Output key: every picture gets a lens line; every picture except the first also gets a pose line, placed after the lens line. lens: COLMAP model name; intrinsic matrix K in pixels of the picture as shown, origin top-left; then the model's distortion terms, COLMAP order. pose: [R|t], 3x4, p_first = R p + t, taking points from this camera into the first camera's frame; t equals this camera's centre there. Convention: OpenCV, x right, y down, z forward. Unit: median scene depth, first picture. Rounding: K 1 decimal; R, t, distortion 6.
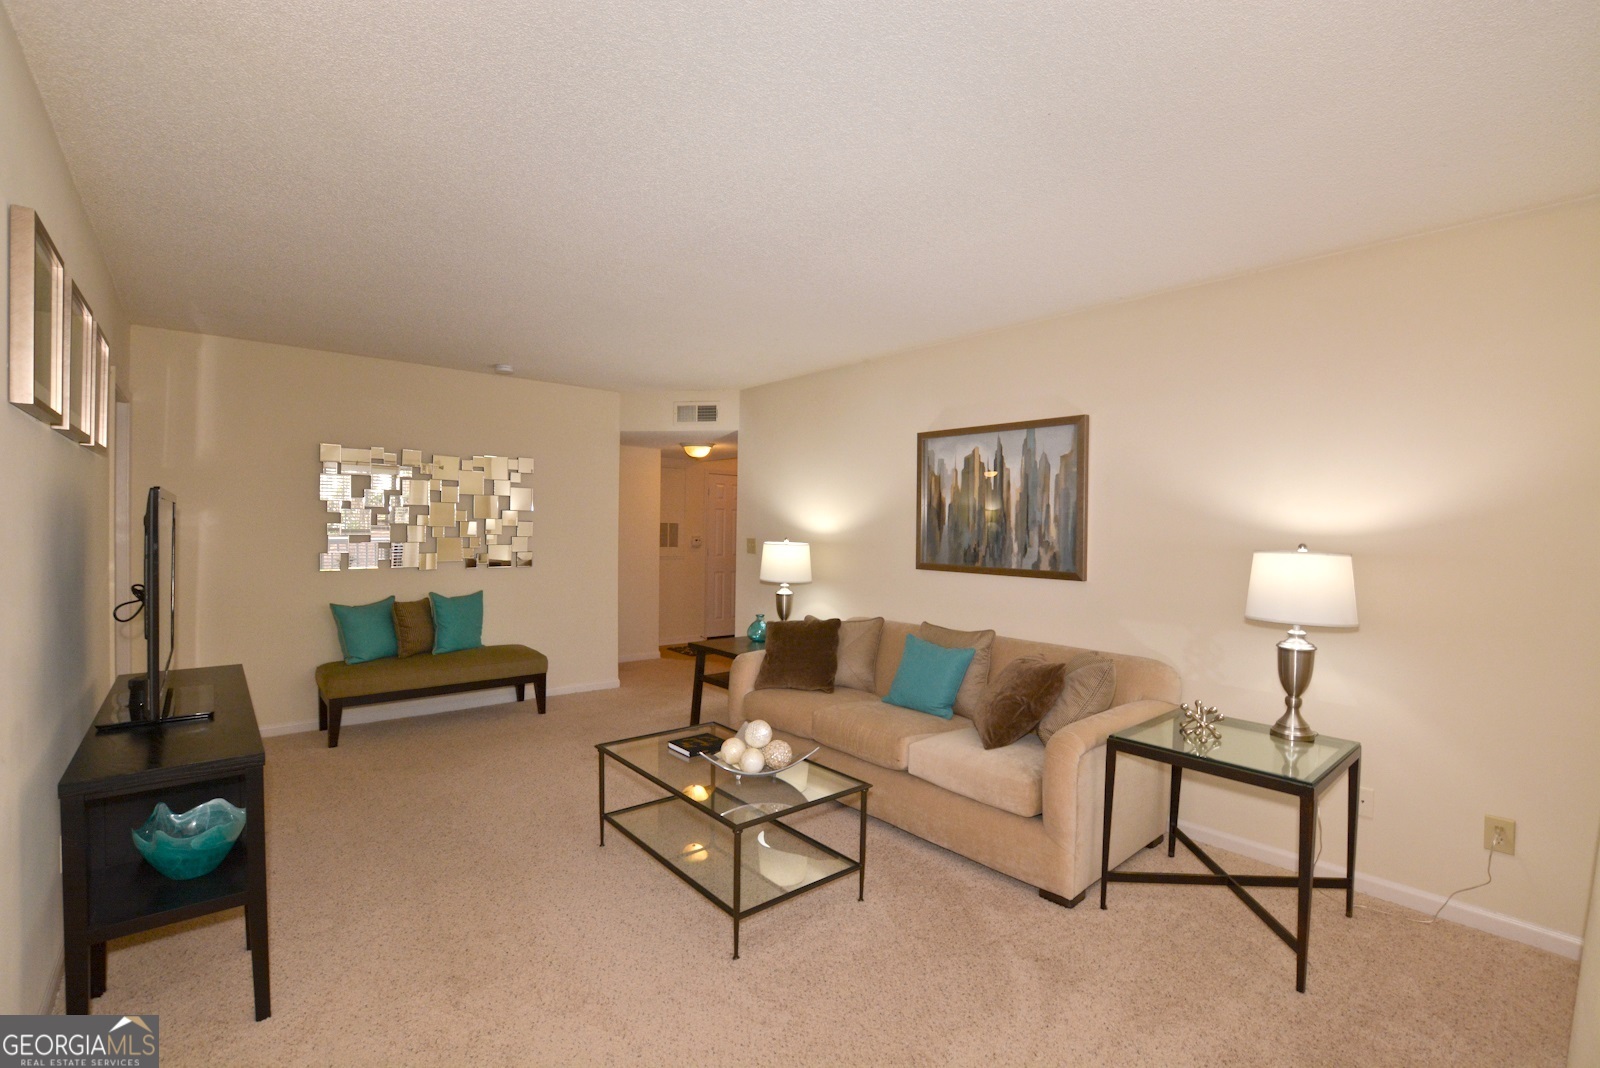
lens RADIAL K [[727.5, 0, 801.2], [0, 727.5, 526.9], [0, 0, 1]] dist [0.000334, -0.000004]
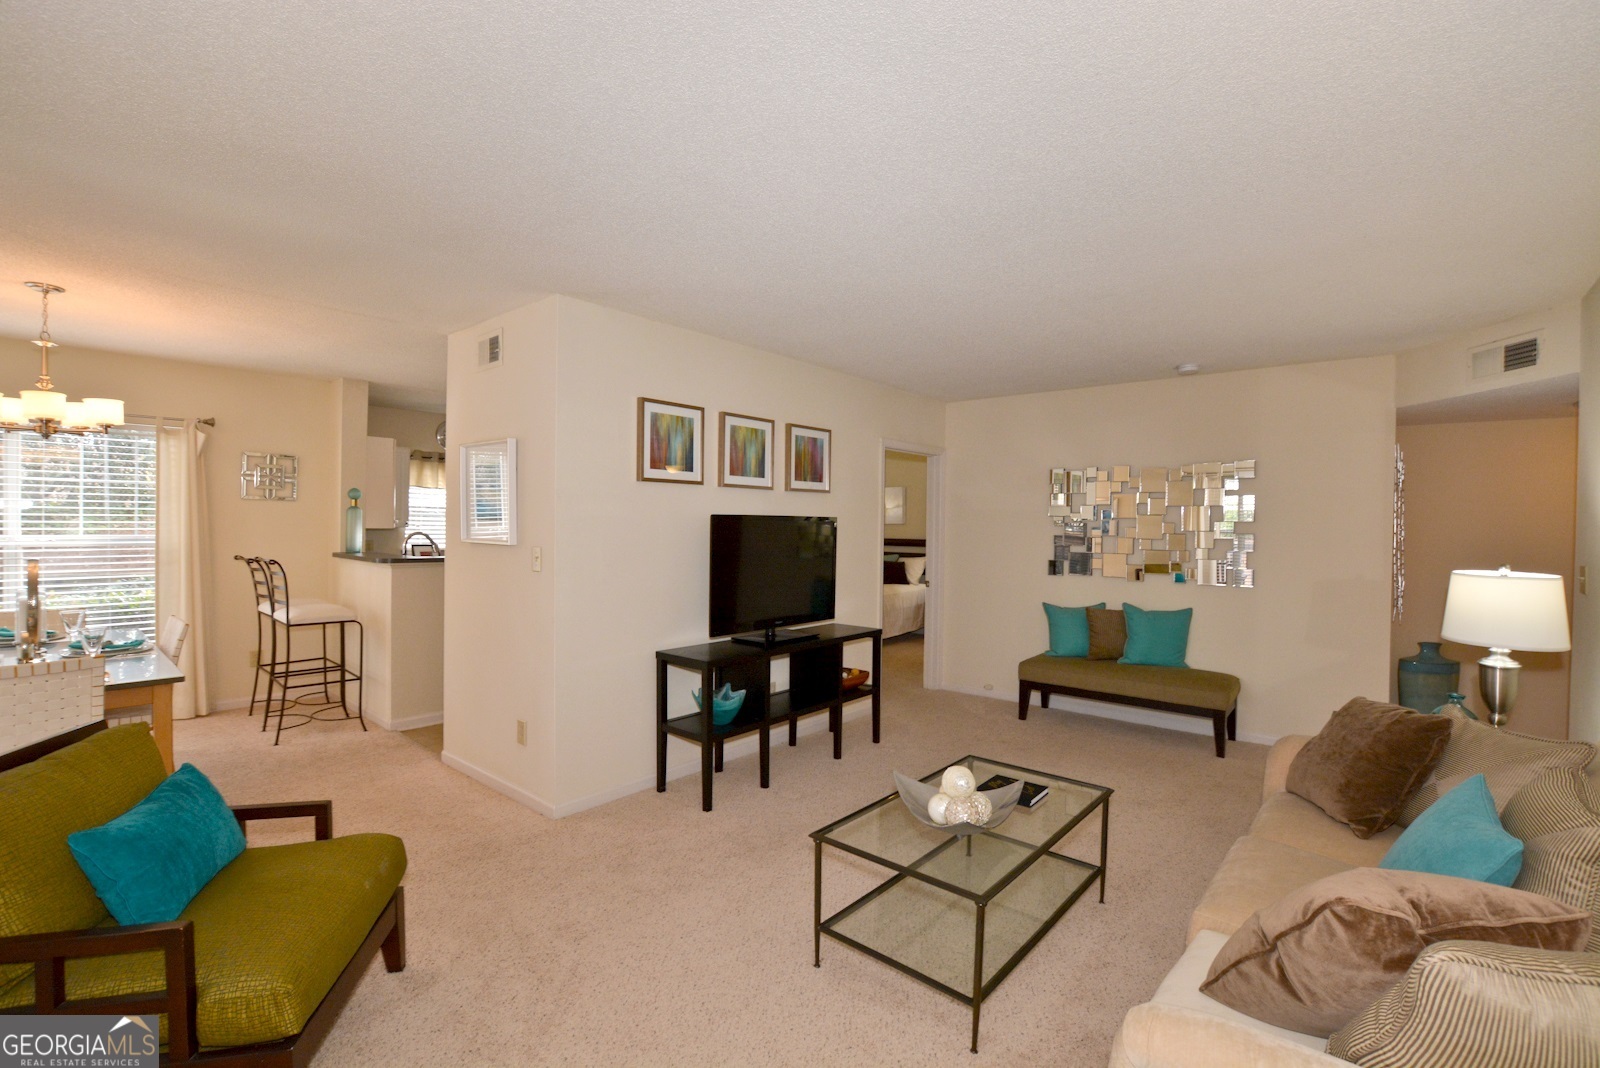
lens RADIAL K [[727.5, 0, 799.6], [0, 727.5, 540.2], [0, 0, 1]] dist [0.000334, -0.000004]
pose [[0.168568, 0.008463, -0.985654, 0.417821], [-0.010270, 0.999924, 0.006829, -0.001760], [0.985637, 0.008971, 0.168642, 0.363601]]
